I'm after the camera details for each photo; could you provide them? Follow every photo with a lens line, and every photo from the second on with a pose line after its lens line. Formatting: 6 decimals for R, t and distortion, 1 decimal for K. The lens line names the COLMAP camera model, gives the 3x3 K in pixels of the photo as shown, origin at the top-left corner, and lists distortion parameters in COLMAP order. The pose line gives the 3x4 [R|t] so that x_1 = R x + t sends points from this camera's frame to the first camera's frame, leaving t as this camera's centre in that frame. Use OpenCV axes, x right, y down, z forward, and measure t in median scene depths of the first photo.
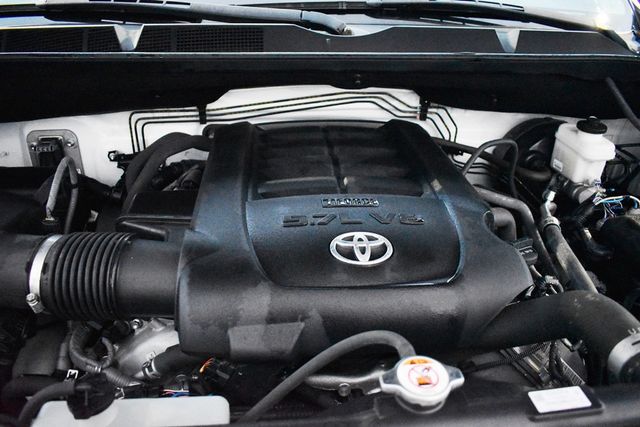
lens RADIAL K [[505.4, 0, 320.0], [0, 505.4, 213.5], [0, 0, 1]] dist [-0.067773, 0.005715]
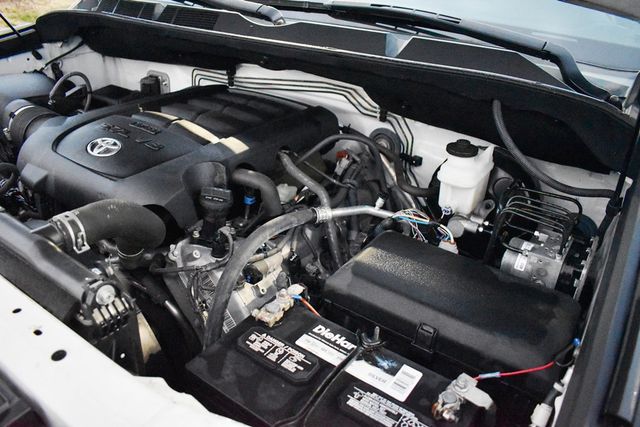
lens RADIAL K [[505.4, 0, 320.0], [0, 505.4, 213.5], [0, 0, 1]] dist [-0.067773, 0.005715]
pose [[0.737588, 0.318170, -0.595594, 0.873053], [-0.341605, 0.936658, 0.077324, -0.046607], [0.582469, 0.146425, 0.799556, 0.121809]]
